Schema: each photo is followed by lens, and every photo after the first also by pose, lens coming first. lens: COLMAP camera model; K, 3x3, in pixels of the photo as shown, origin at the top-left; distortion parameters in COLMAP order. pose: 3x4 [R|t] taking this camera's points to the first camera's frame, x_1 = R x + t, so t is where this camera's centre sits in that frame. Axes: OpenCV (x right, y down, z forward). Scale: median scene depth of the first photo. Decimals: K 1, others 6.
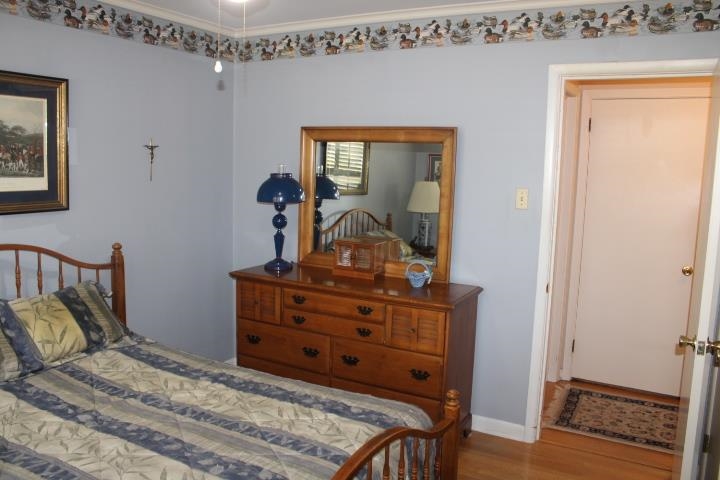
lens RADIAL K [[607.6, 0, 358.1], [0, 607.6, 236.2], [0, 0, 1]] dist [-0.135171, 0.102265]
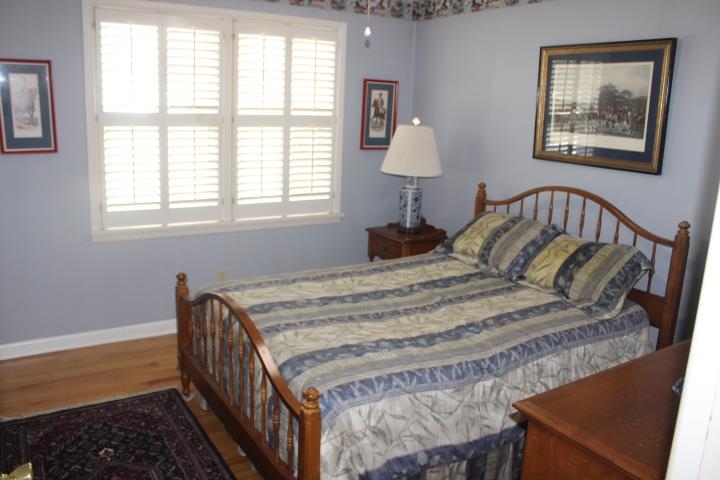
lens RADIAL K [[607.6, 0, 360.4], [0, 607.6, 243.5], [0, 0, 1]] dist [-0.135171, 0.102265]
pose [[-0.480348, 0.150633, -0.864046, 0.646688], [-0.164038, 0.952329, 0.257218, -0.115204], [0.861602, 0.265290, -0.432740, 1.109149]]
